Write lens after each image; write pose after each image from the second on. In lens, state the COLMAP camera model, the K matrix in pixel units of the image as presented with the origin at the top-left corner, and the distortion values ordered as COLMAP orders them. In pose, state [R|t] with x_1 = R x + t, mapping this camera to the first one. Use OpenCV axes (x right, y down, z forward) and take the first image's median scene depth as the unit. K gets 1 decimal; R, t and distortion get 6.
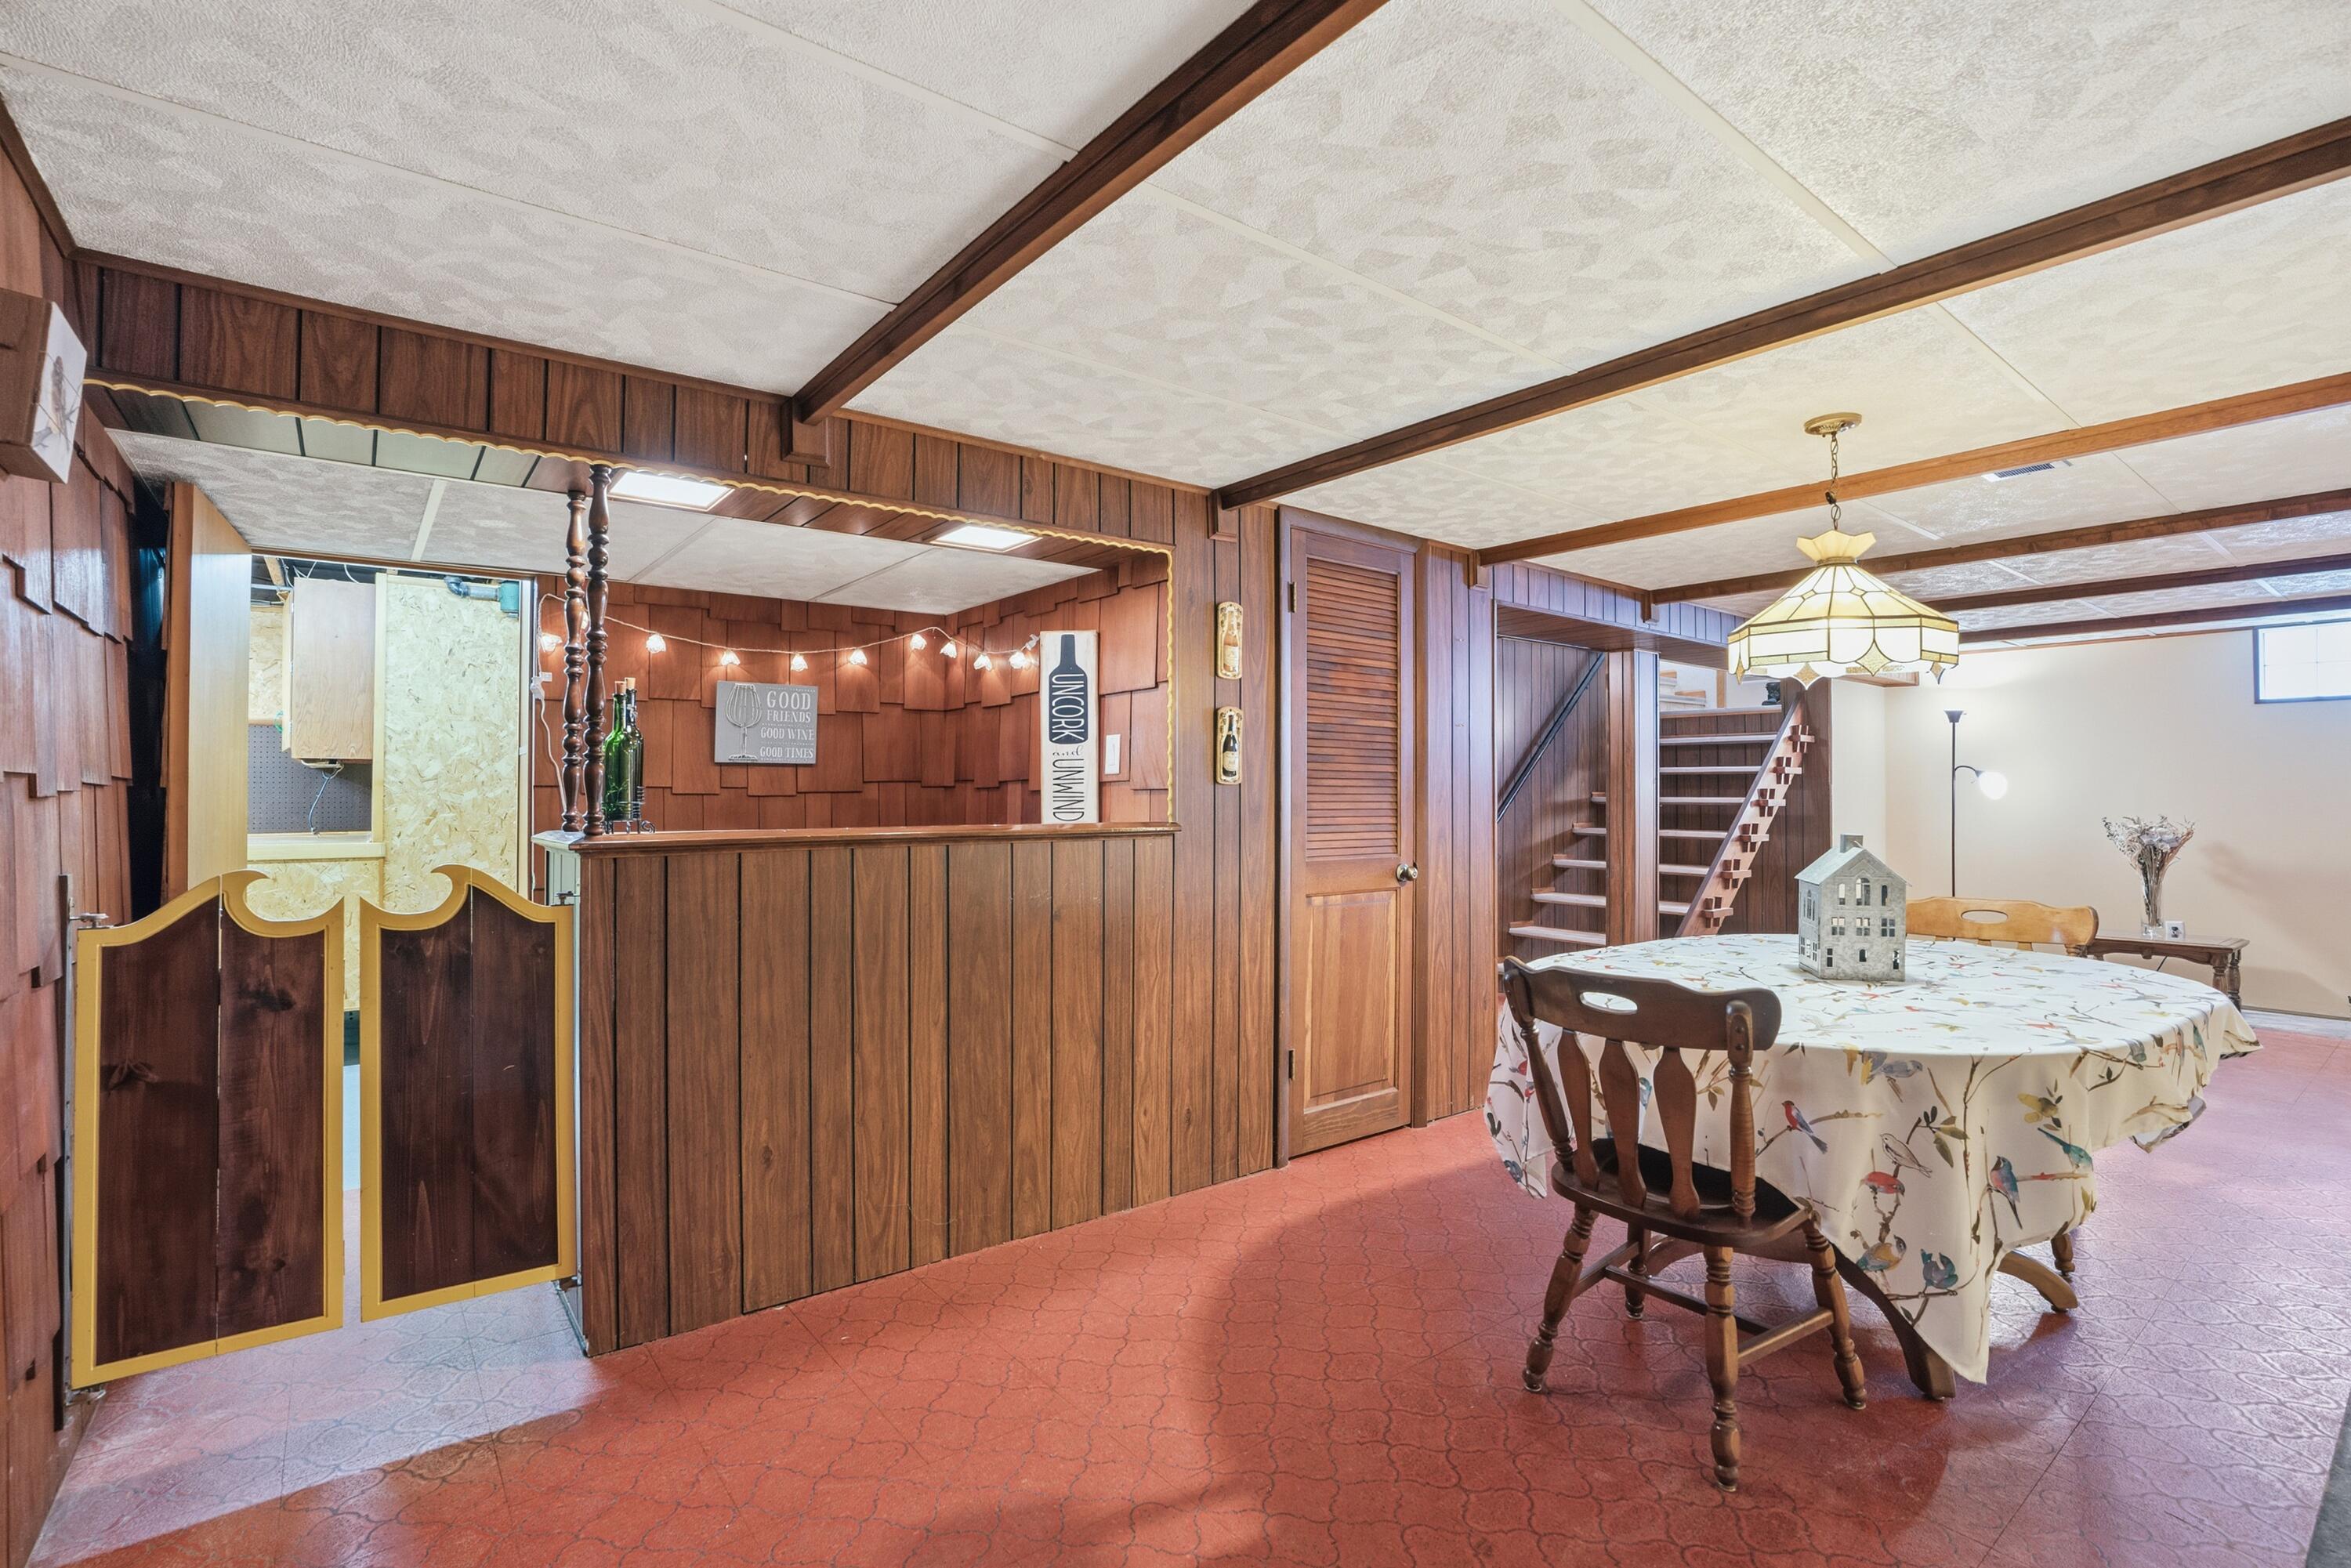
lens RADIAL K [[1084.7, 0, 1158.4], [0, 1084.7, 776.3], [0, 0, 1]] dist [-0.037740, 0.001439]
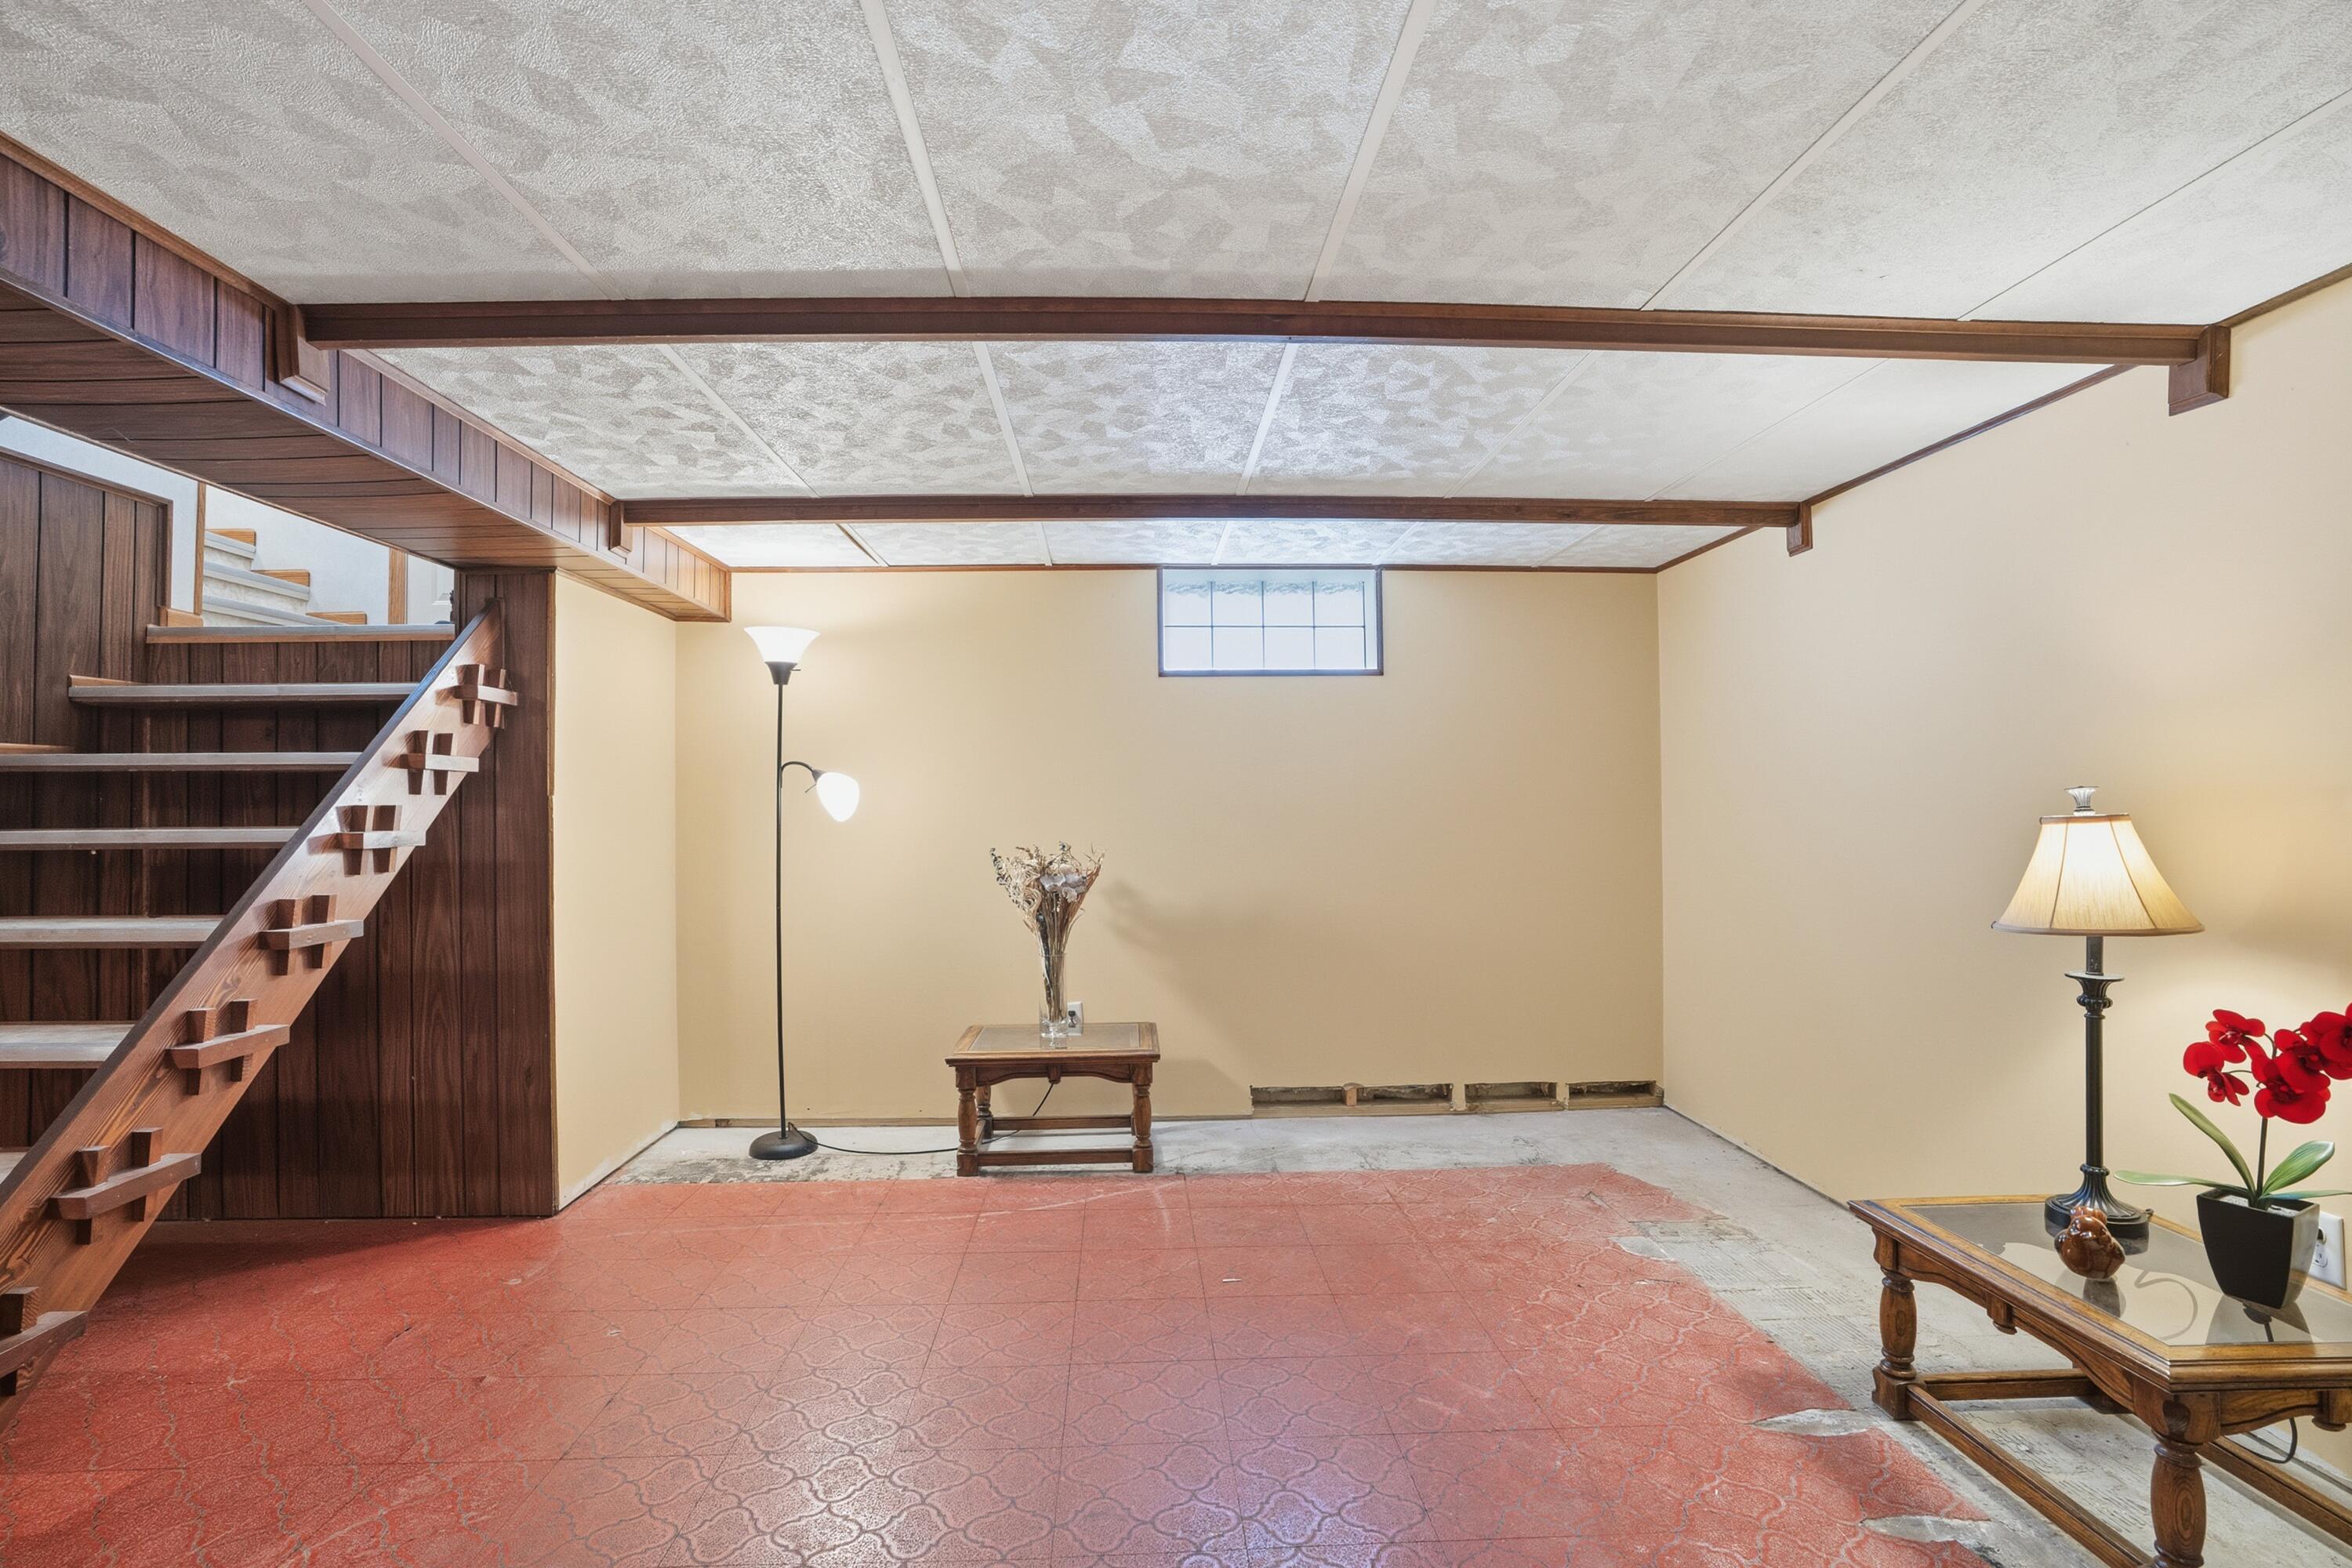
lens RADIAL K [[1085.2, 0, 1160.2], [0, 1085.2, 784.4], [0, 0, 1]] dist [-0.037740, 0.001439]
pose [[0.584131, 0.006539, 0.811633, 0.431147], [-0.007333, 0.999969, -0.002779, 0.002390], [-0.811626, -0.004328, 0.584161, 0.537607]]
